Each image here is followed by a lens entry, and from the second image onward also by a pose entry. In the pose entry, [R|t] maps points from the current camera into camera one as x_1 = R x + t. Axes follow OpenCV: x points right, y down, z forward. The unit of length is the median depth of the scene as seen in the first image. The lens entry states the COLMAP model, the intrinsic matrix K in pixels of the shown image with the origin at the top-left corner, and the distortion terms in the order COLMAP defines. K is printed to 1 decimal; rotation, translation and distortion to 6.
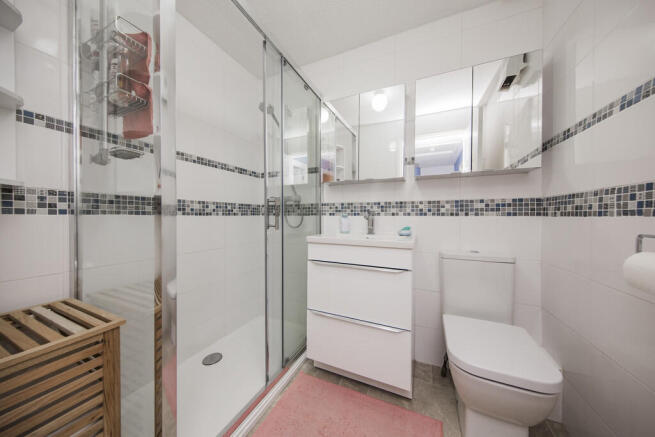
lens RADIAL K [[216.4, 0, 324.4], [0, 216.4, 218.3], [0, 0, 1]] dist [-0.013982, -0.000272]
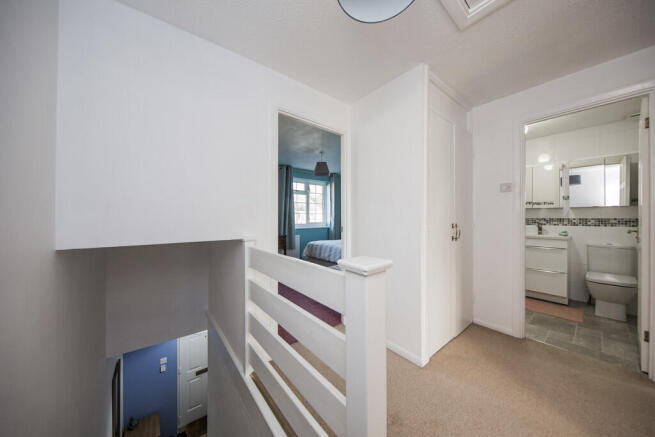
lens RADIAL K [[216.4, 0, 331.2], [0, 216.4, 217.3], [0, 0, 1]] dist [-0.013982, -0.000272]
pose [[0.895537, 0.001154, -0.444986, -0.686142], [-0.007565, 0.999892, -0.012632, -0.049180], [0.444923, 0.014679, 0.895448, -1.748217]]
